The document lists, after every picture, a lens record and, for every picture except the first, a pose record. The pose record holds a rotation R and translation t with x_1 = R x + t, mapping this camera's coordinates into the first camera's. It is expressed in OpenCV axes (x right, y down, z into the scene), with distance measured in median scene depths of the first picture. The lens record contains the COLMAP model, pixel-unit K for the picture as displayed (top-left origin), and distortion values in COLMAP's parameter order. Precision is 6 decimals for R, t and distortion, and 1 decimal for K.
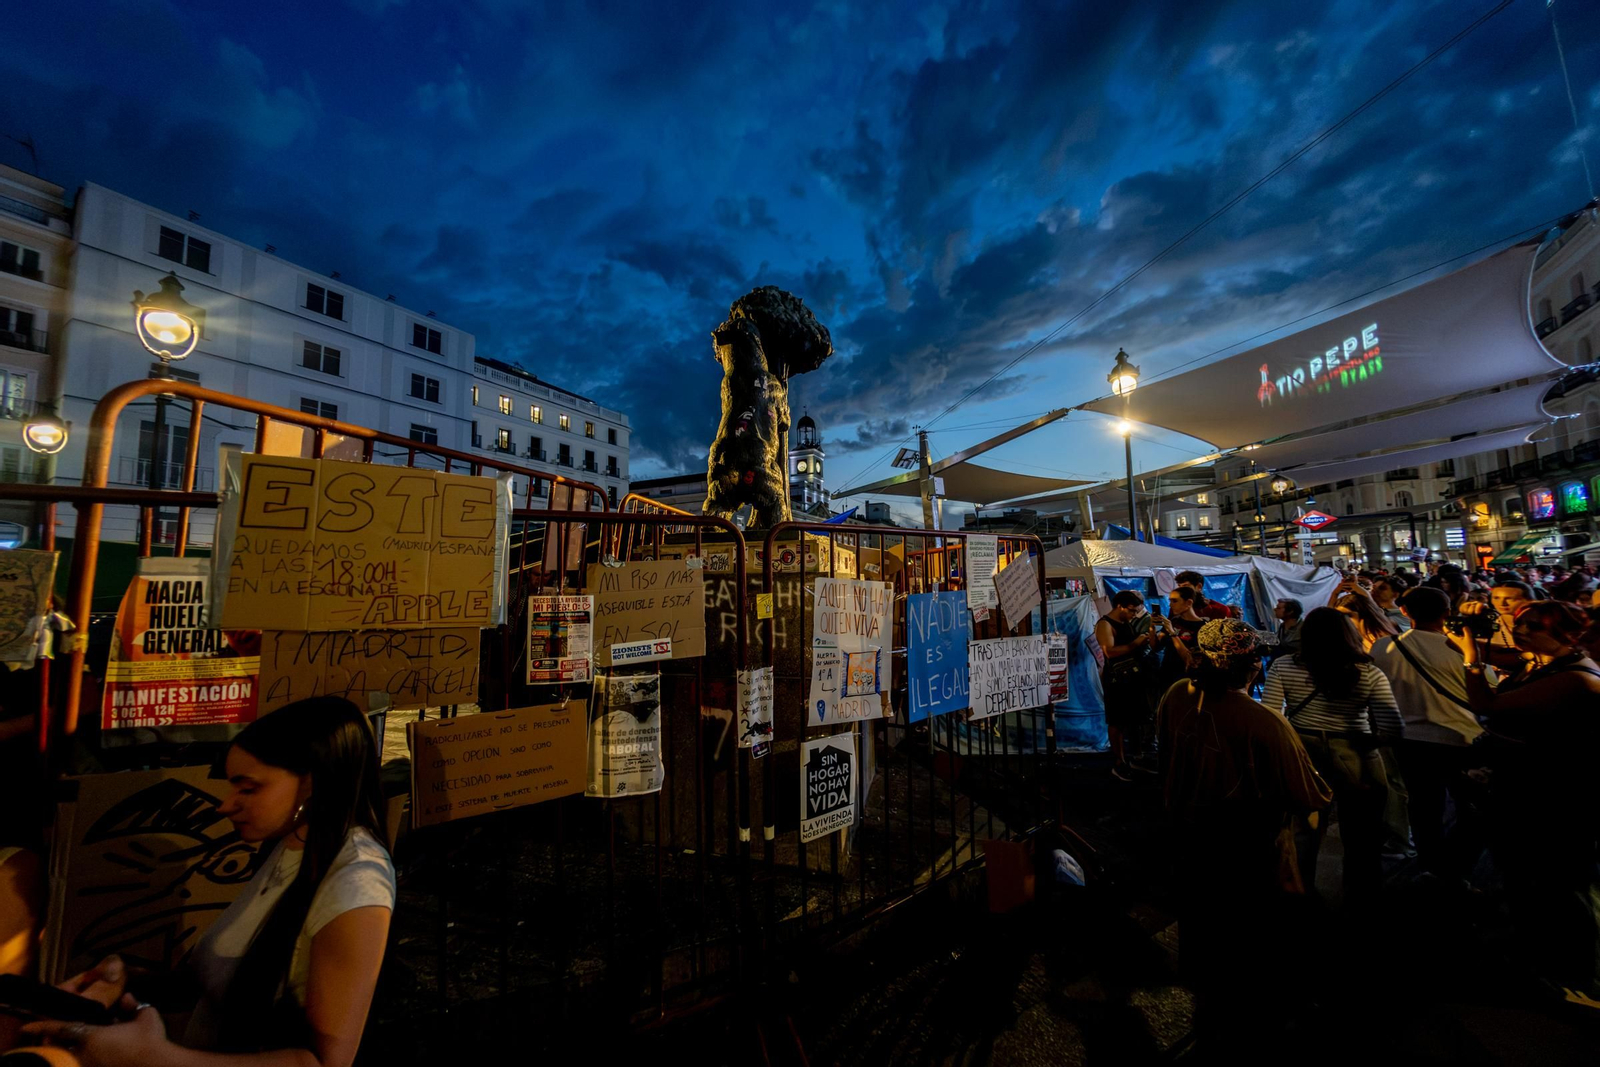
lens RADIAL K [[530.1, 0, 797.3], [0, 530.1, 543.2], [0, 0, 1]] dist [0.000010, -0.000061]
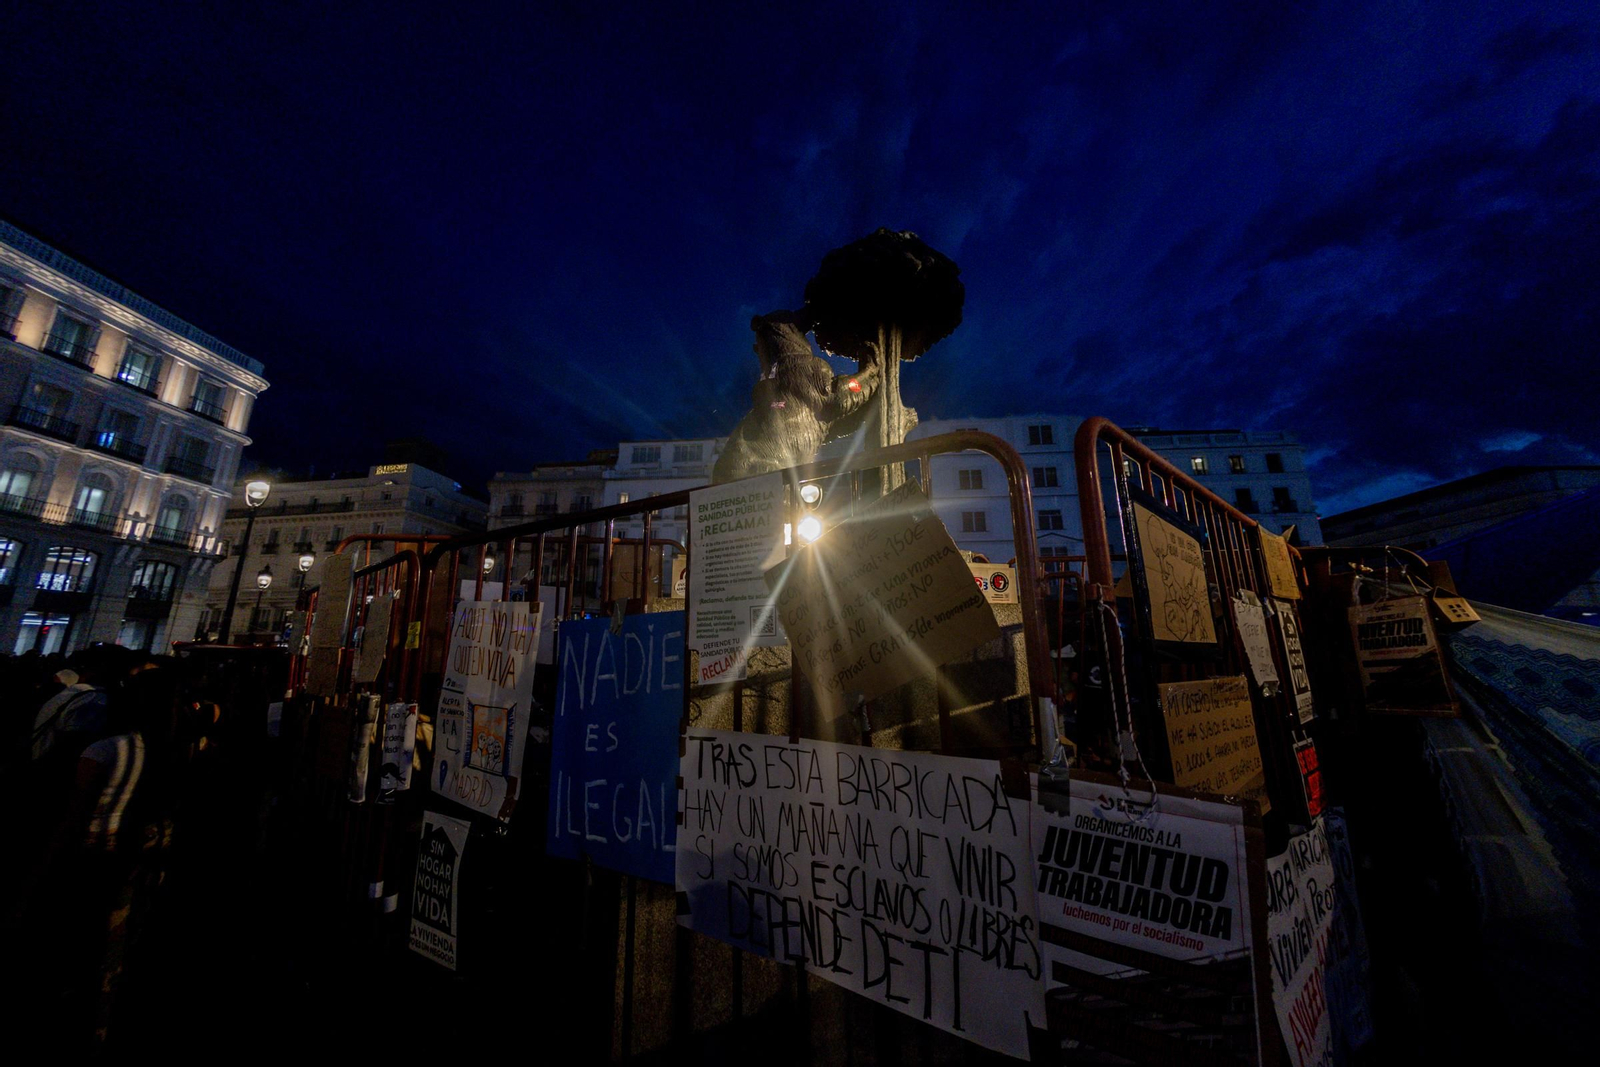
lens RADIAL K [[530.1, 0, 797.3], [0, 530.1, 543.2], [0, 0, 1]] dist [0.000010, -0.000061]
pose [[0.402946, -0.181721, -0.897002, 0.793358], [0.059107, 0.983211, -0.172634, 0.118060], [0.913313, 0.016543, 0.406922, 0.912216]]
